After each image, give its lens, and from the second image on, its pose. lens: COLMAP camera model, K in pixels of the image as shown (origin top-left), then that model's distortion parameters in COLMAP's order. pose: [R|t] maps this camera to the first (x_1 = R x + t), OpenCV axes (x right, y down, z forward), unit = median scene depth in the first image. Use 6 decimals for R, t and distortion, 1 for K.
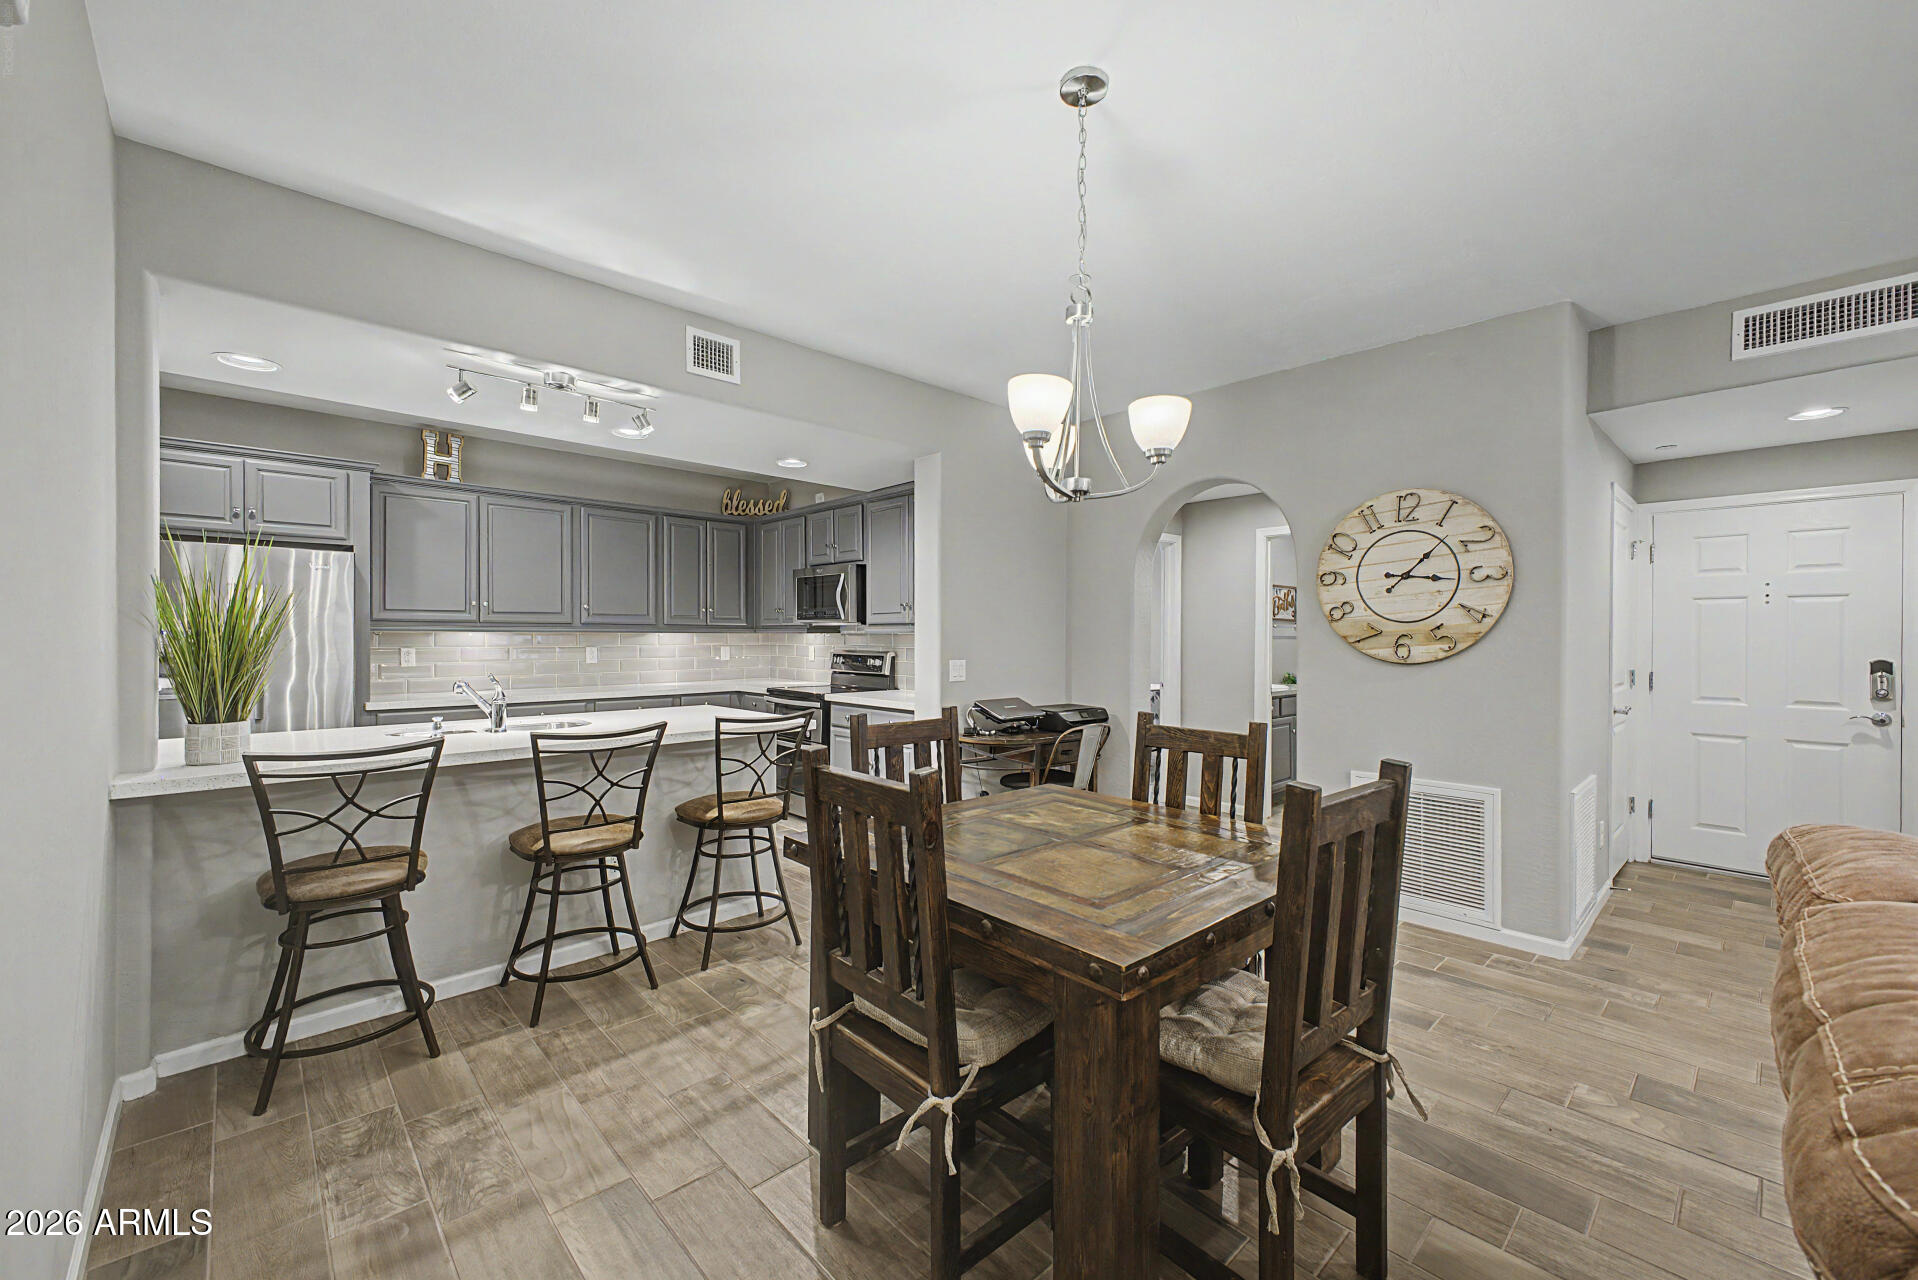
lens RADIAL K [[764.8, 0, 970.5], [0, 764.8, 643.4], [0, 0, 1]] dist [0.014959, -0.000868]
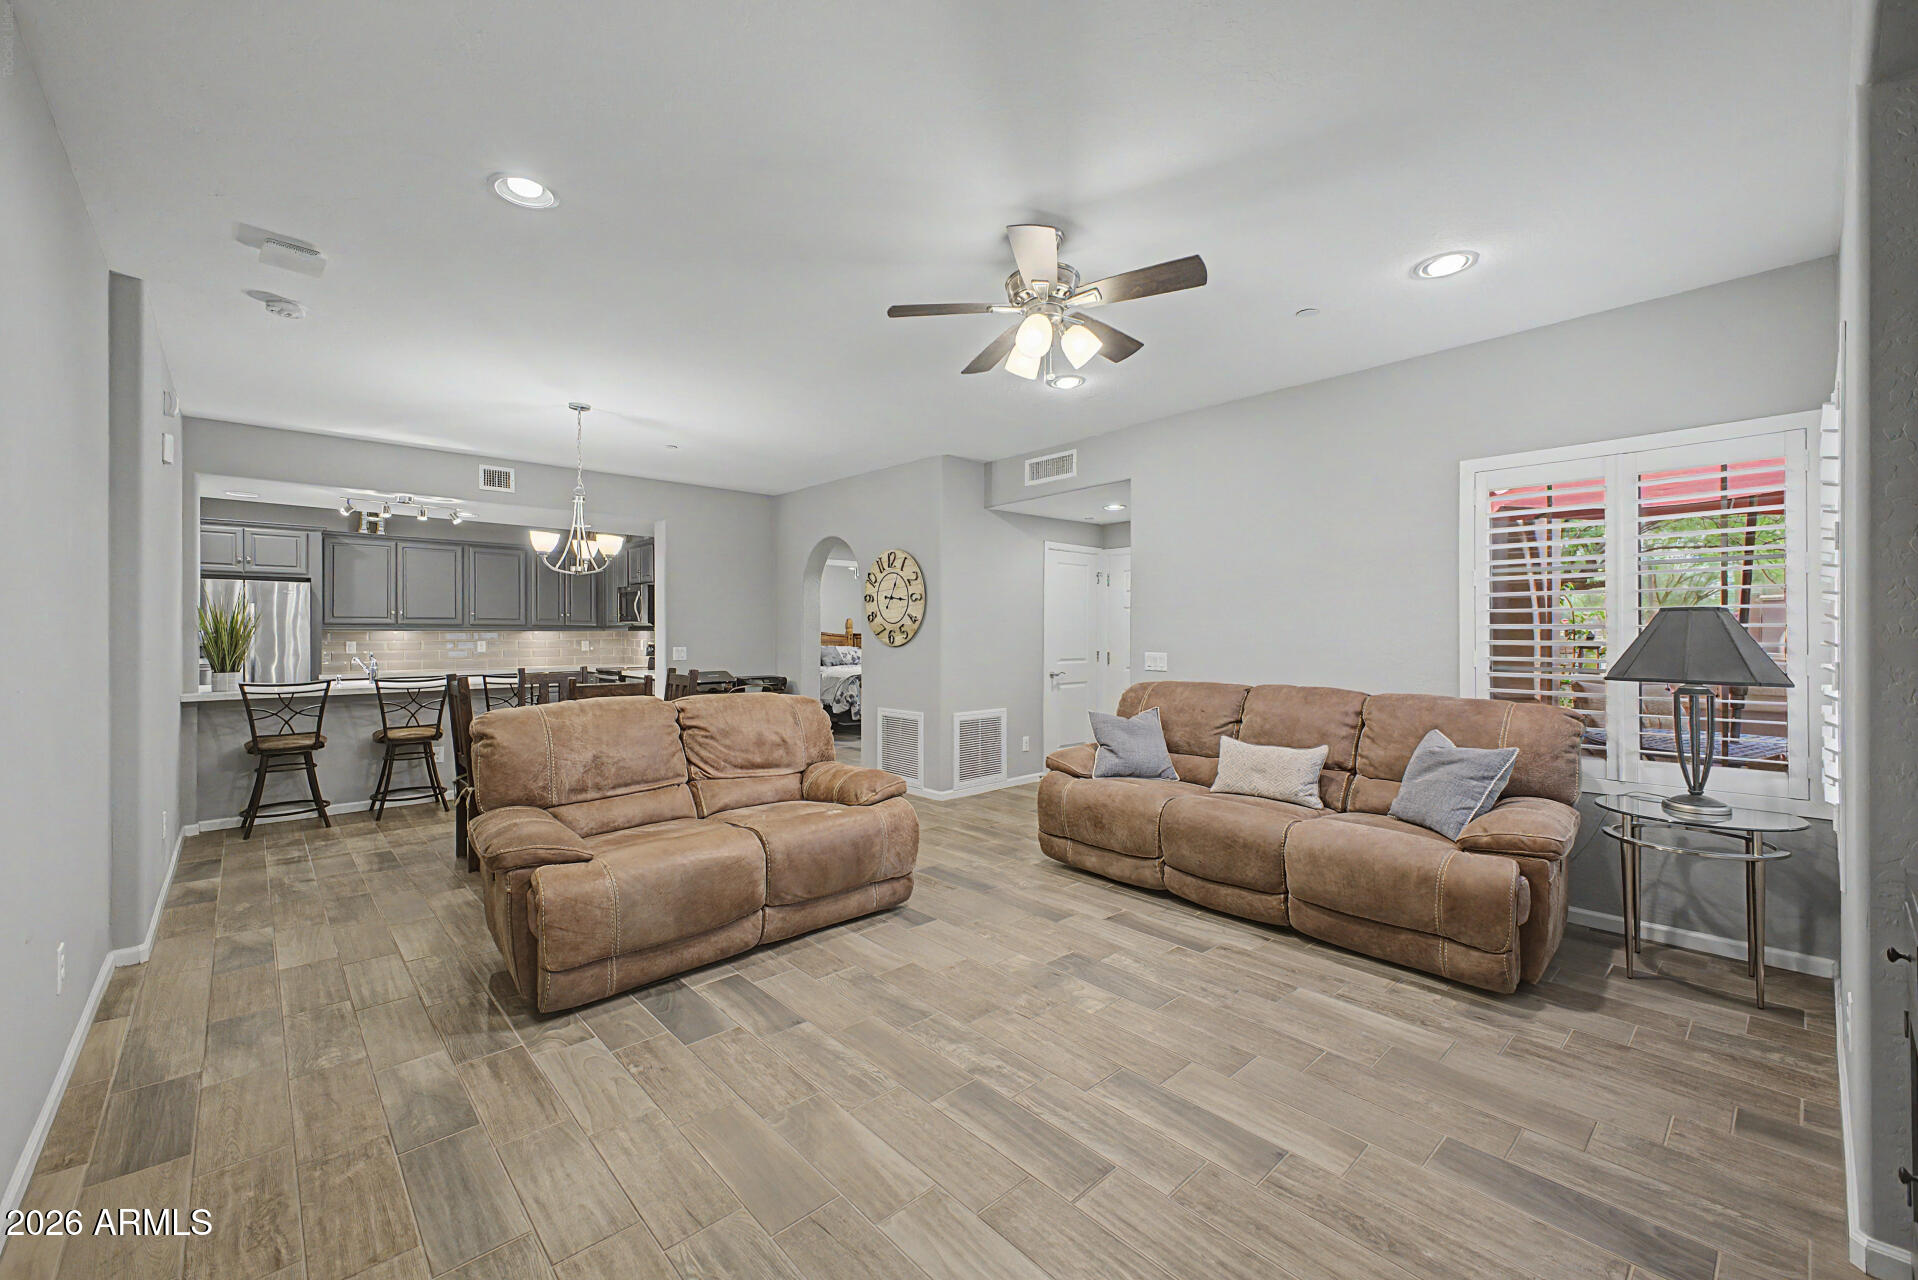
lens RADIAL K [[764.8, 0, 968.0], [0, 764.8, 640.1], [0, 0, 1]] dist [0.014959, -0.000868]
pose [[0.999907, -0.002822, -0.013319, 0.784048], [0.002790, 0.999993, -0.002408, 0.015592], [0.013326, 0.002370, 0.999908, -0.789444]]
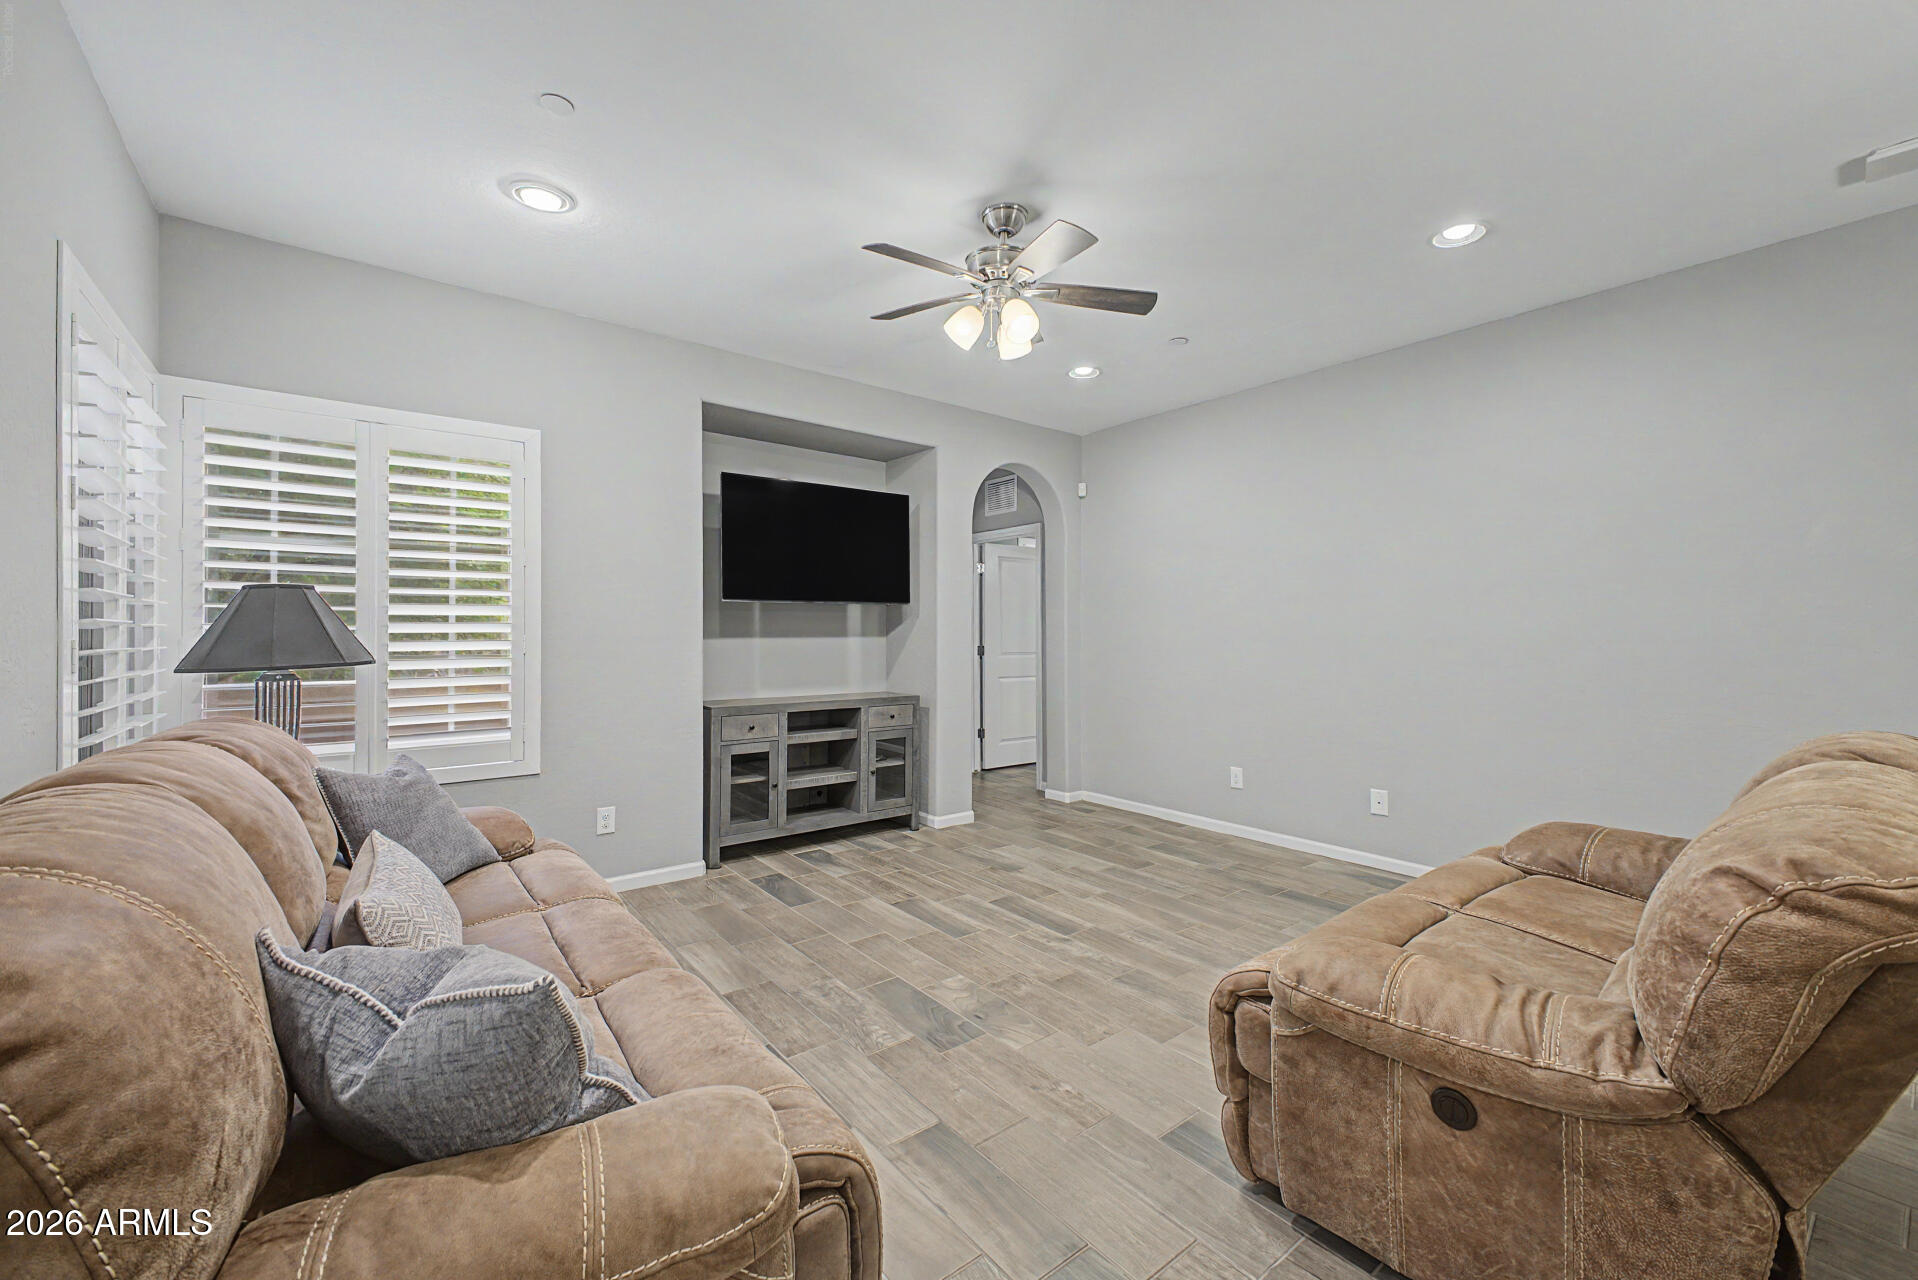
lens RADIAL K [[764.8, 0, 966.3], [0, 764.8, 631.9], [0, 0, 1]] dist [0.014959, -0.000868]
pose [[-0.995666, -0.003917, 0.092920, 0.815157], [-0.003350, 0.999975, 0.006255, 0.019619], [-0.092942, 0.005917, -0.995654, 0.769530]]
